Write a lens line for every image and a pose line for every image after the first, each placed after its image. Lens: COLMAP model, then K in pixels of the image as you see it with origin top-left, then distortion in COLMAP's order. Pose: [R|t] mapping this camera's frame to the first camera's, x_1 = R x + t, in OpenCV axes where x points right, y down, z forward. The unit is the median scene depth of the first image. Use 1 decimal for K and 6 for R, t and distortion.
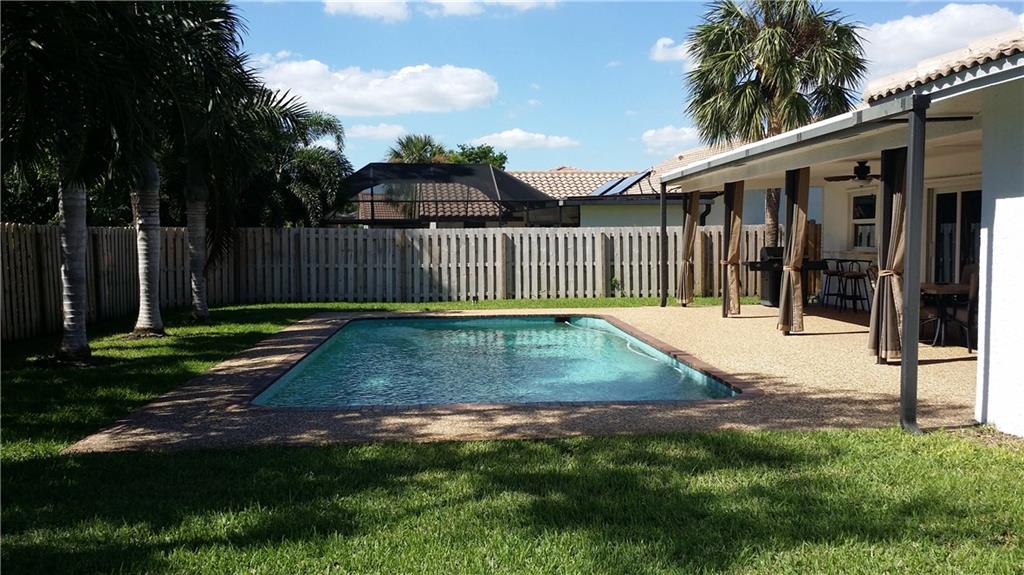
lens RADIAL K [[949.4, 0, 518.7], [0, 949.4, 288.0], [0, 0, 1]] dist [0.109645, -0.291815]
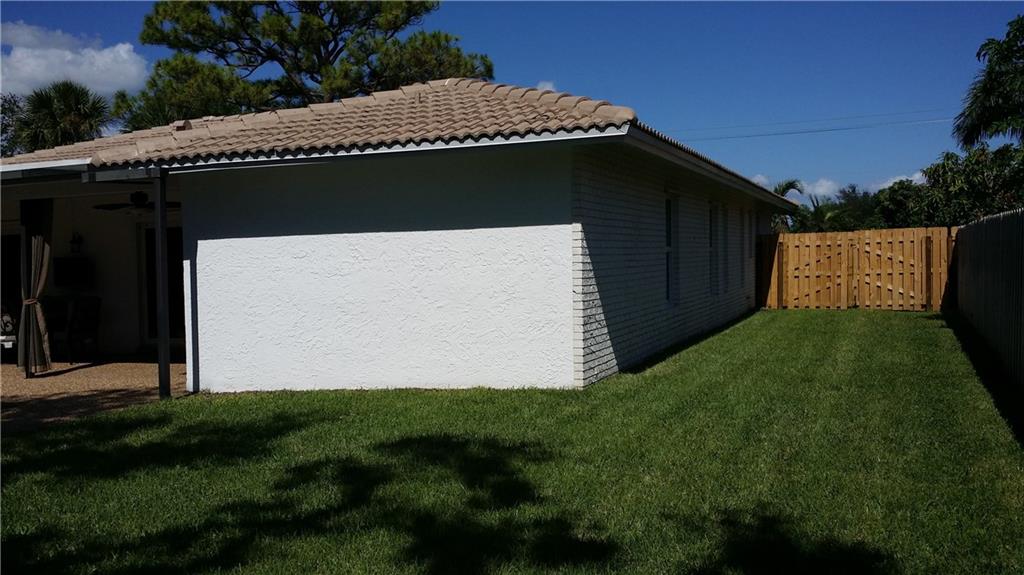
lens RADIAL K [[949.4, 0, 518.7], [0, 949.4, 288.0], [0, 0, 1]] dist [0.109645, -0.291815]
pose [[0.406095, -0.032633, 0.913248, -0.207997], [0.078016, 0.996952, 0.000932, 0.006214], [-0.910495, 0.070869, 0.407403, -0.020536]]
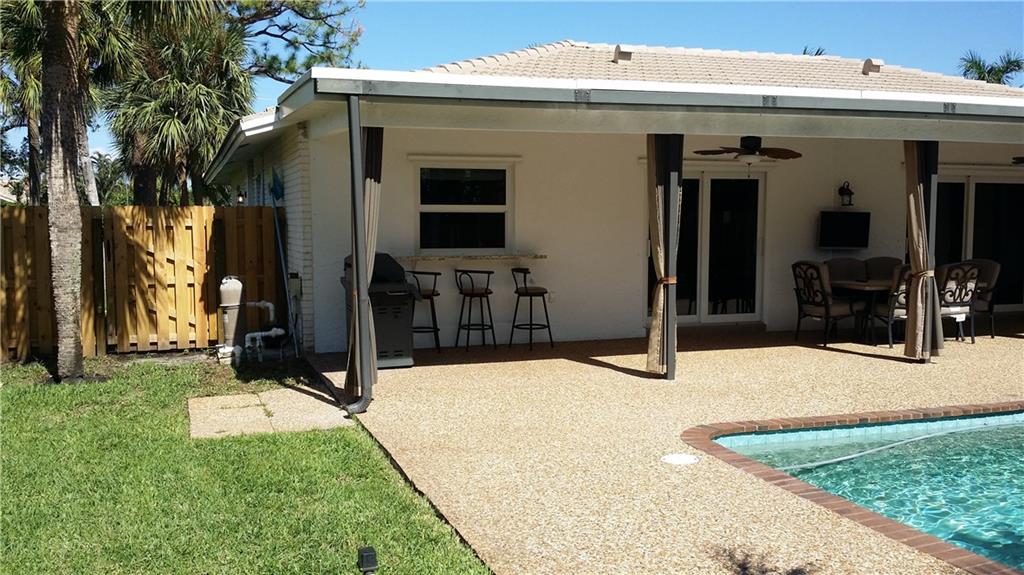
lens RADIAL K [[949.4, 0, 518.7], [0, 949.4, 288.0], [0, 0, 1]] dist [0.109645, -0.291815]
pose [[-0.222889, -0.055998, 0.973234, -0.215913], [0.057523, 0.995854, 0.070473, -0.044660], [-0.973145, 0.071691, -0.218744, 0.833712]]
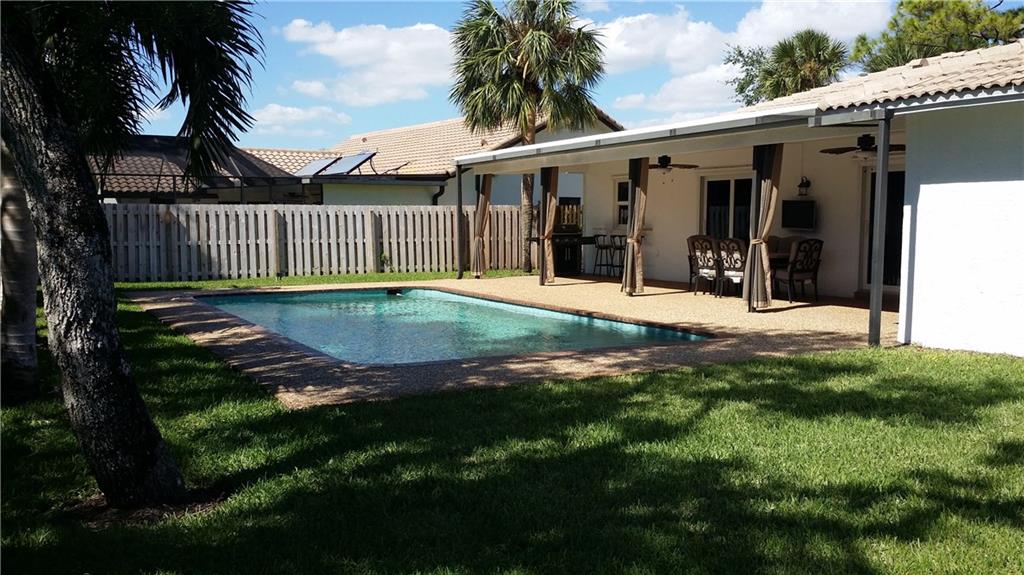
lens RADIAL K [[949.4, 0, 518.7], [0, 949.4, 288.0], [0, 0, 1]] dist [0.109645, -0.291815]
pose [[0.911973, -0.024350, 0.409527, -0.195443], [0.016752, 0.999615, 0.022130, 0.005923], [-0.409908, -0.013322, 0.912030, -0.017407]]
